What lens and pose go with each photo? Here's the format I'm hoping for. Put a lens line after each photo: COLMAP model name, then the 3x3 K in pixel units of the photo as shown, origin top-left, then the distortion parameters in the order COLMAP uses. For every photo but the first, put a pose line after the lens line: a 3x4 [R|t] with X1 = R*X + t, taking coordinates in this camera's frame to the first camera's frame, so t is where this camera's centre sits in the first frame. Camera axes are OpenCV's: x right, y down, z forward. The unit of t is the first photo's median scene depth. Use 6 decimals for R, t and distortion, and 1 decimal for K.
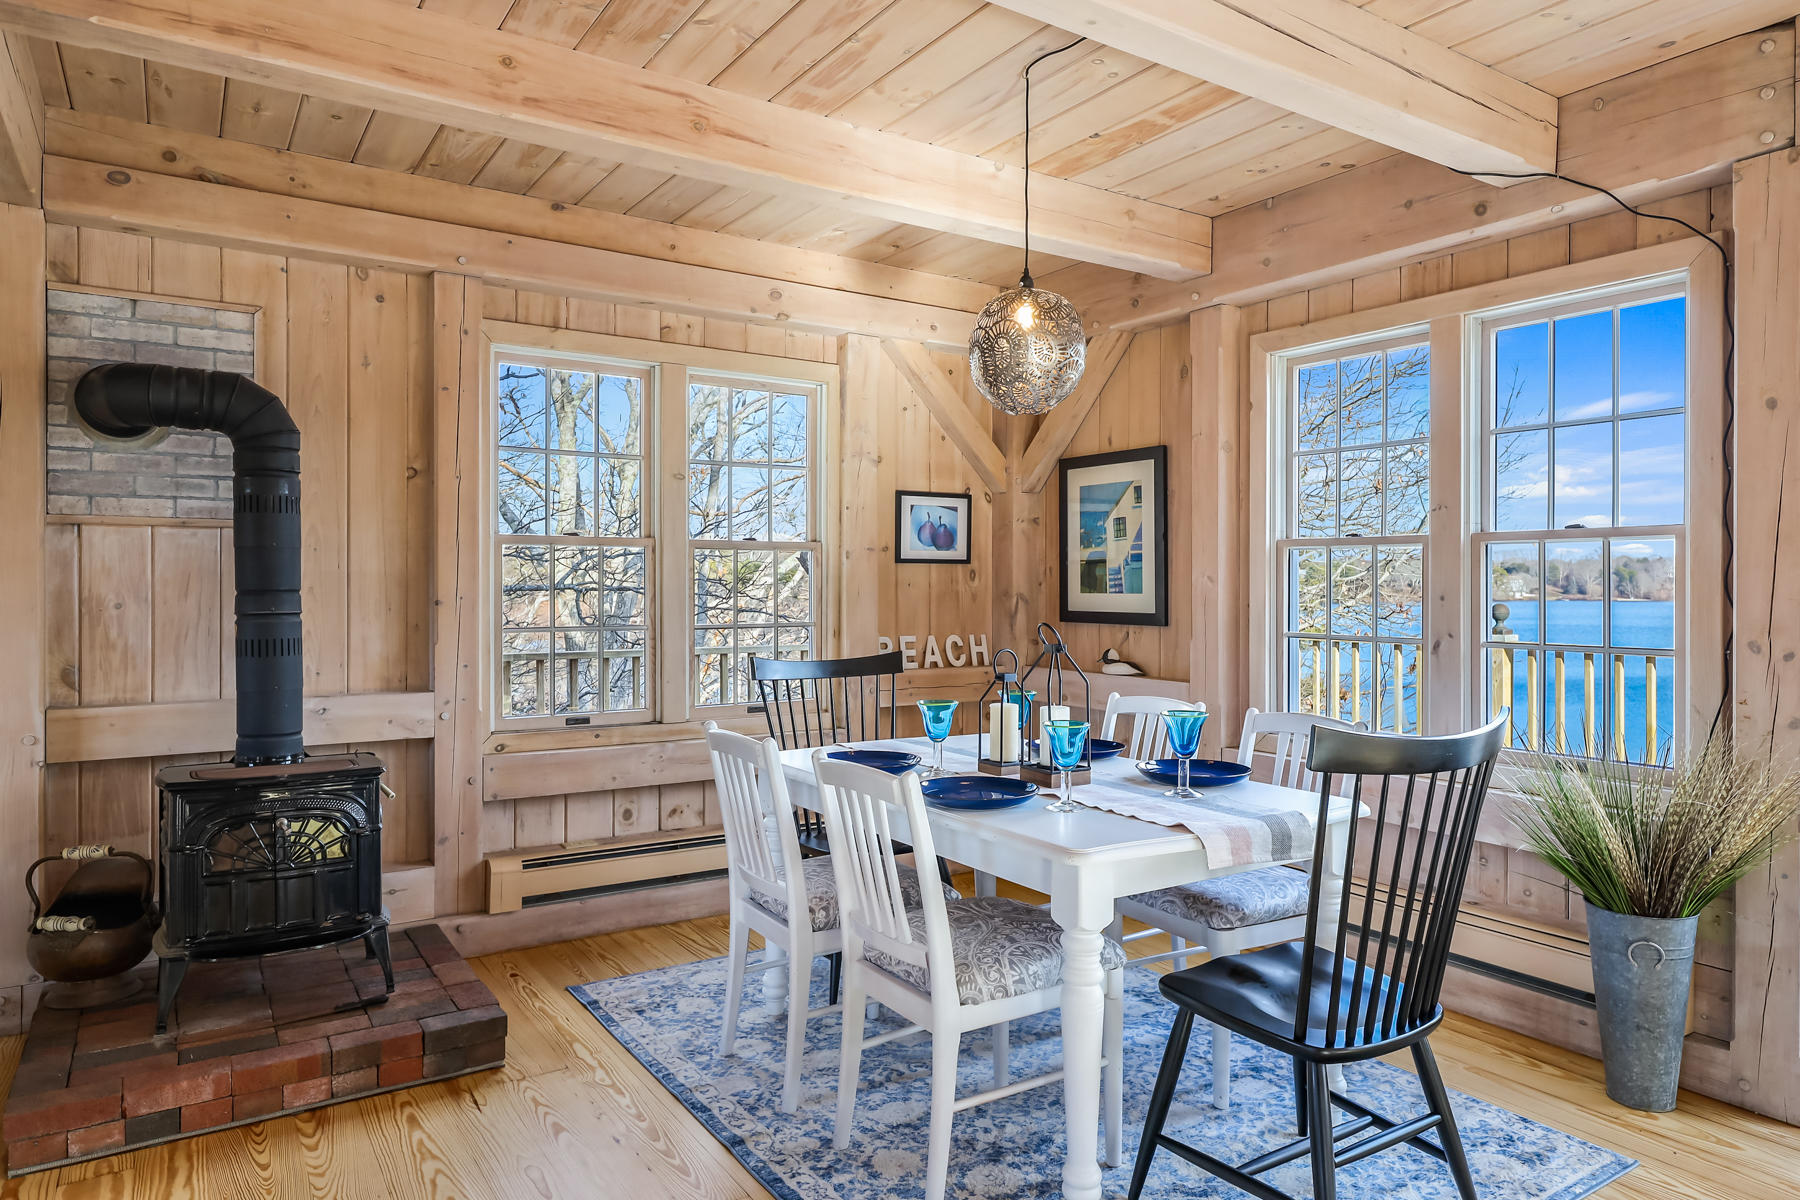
lens RADIAL K [[1138.0, 0, 899.4], [0, 1138.0, 597.9], [0, 0, 1]] dist [0.002407, -0.003336]
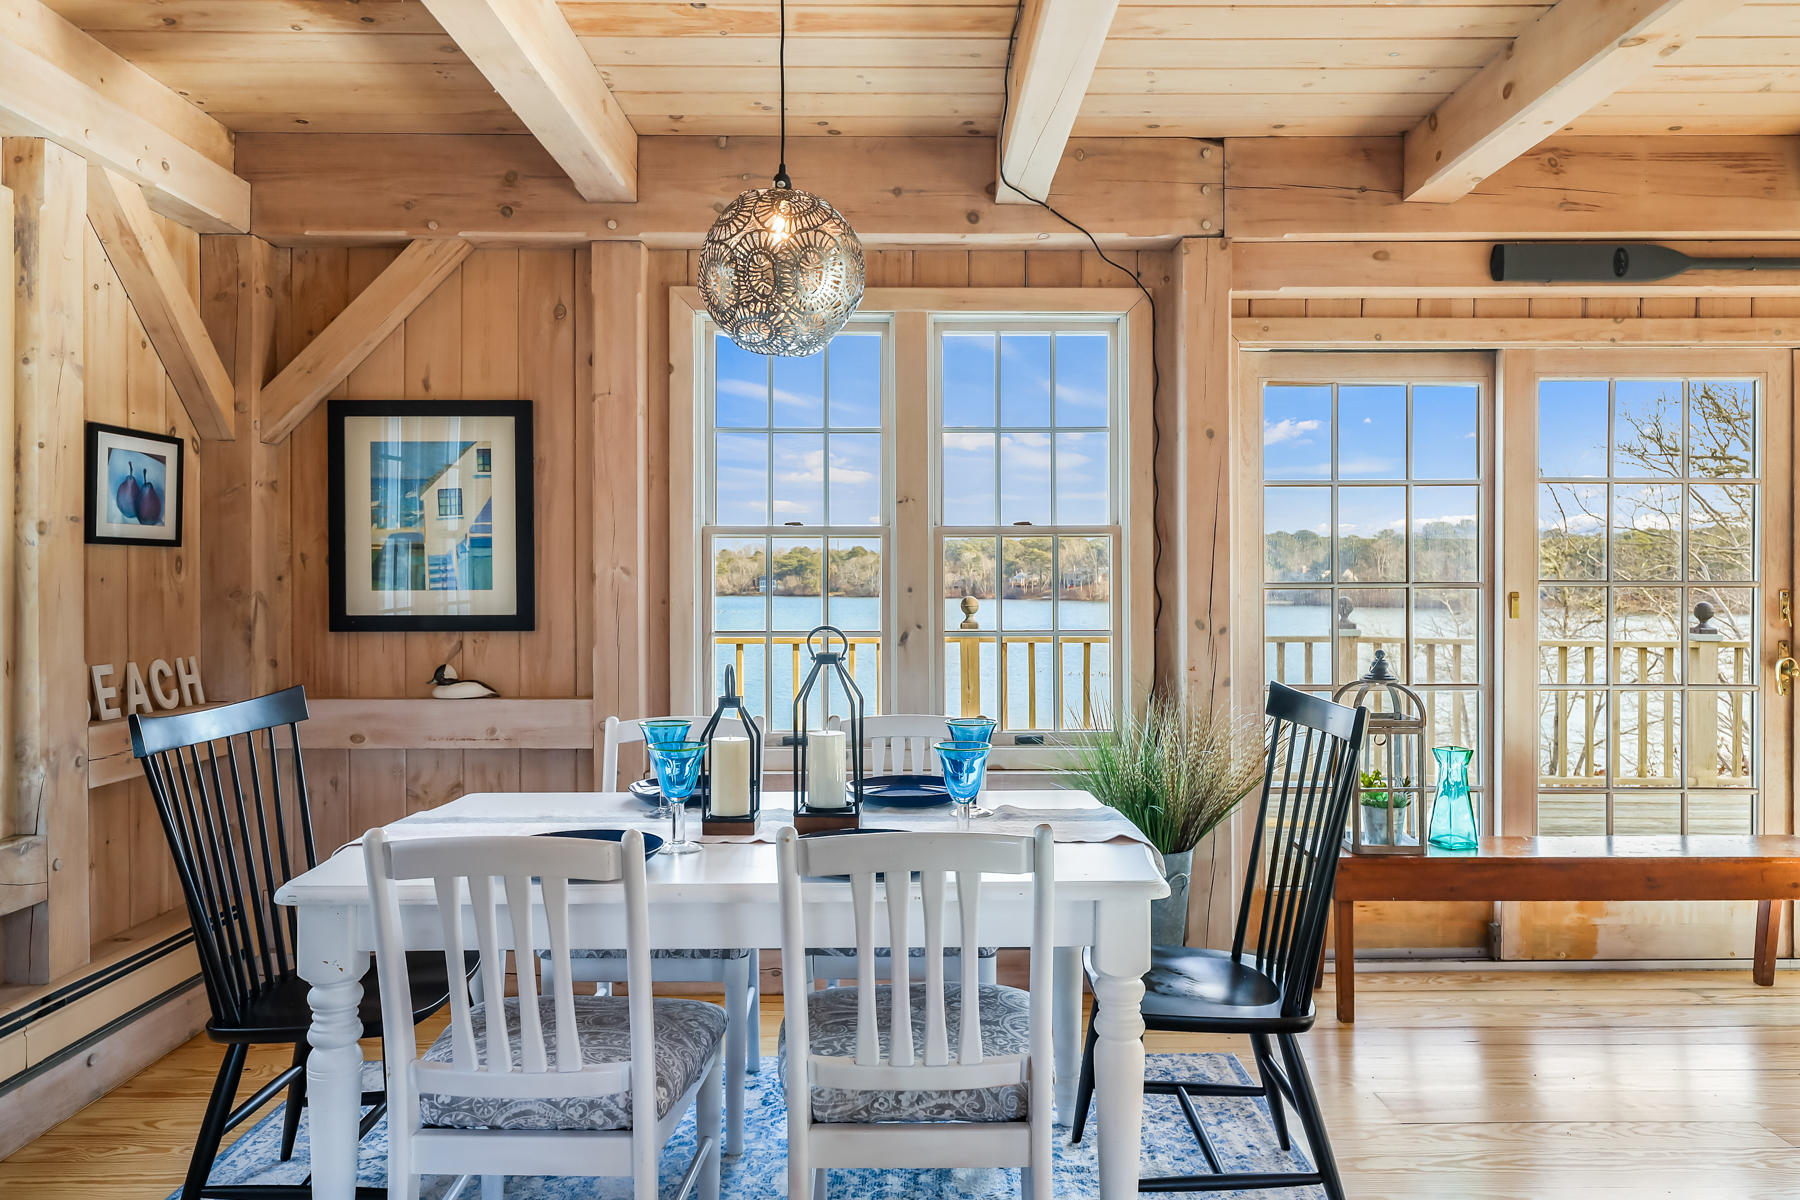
lens RADIAL K [[1285.4, 0, 900.1], [0, 1285.4, 583.0], [0, 0, 1]] dist [0.003647, -0.001507]
pose [[0.533163, -0.006818, 0.845985, -0.375326], [0.013910, 0.999903, -0.000708, -0.003922], [-0.845898, 0.012146, 0.533206, 0.306879]]
